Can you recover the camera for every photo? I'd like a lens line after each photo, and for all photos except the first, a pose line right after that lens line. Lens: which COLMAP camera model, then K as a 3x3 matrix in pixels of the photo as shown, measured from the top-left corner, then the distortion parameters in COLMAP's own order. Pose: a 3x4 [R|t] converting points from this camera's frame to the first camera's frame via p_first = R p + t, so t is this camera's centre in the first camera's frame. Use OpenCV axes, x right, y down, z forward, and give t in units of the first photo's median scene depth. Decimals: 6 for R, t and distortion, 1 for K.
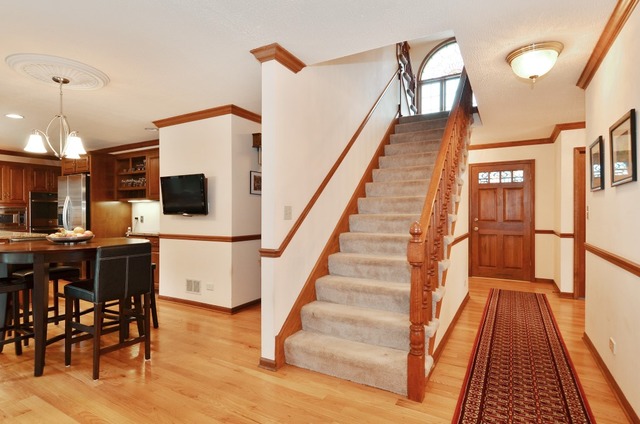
lens RADIAL K [[335.7, 0, 314.9], [0, 335.7, 212.9], [0, 0, 1]] dist [0.002273, -0.000128]
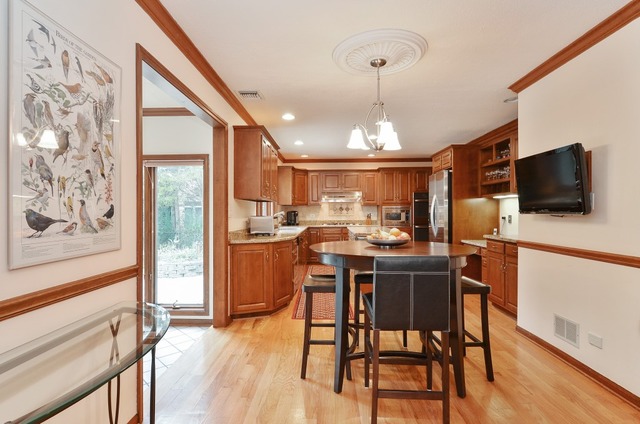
lens RADIAL K [[335.7, 0, 314.9], [0, 335.7, 212.9], [0, 0, 1]] dist [0.002273, -0.000128]
pose [[0.455012, 0.001209, -0.890484, -0.016031], [0.000329, 0.999999, 0.001526, 0.002327], [0.890485, -0.000987, 0.455011, 0.233729]]
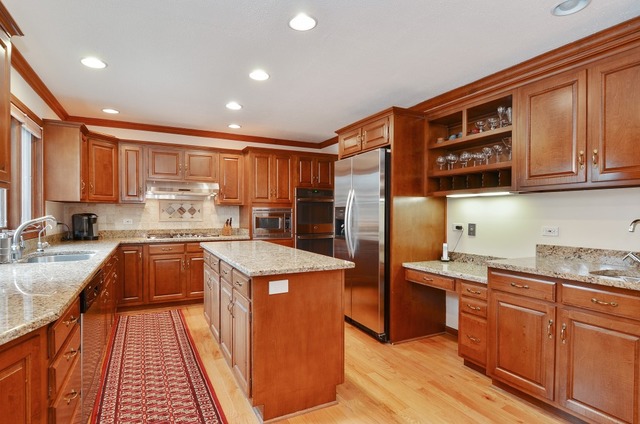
lens RADIAL K [[320.1, 0, 304.6], [0, 320.1, 218.4], [0, 0, 1]] dist [0.002884, 0.000561]
pose [[0.828933, 0.012445, -0.559209, -0.470252], [-0.006653, 0.999901, 0.012391, -0.003701], [0.559308, -0.006551, 0.828934, 0.455041]]
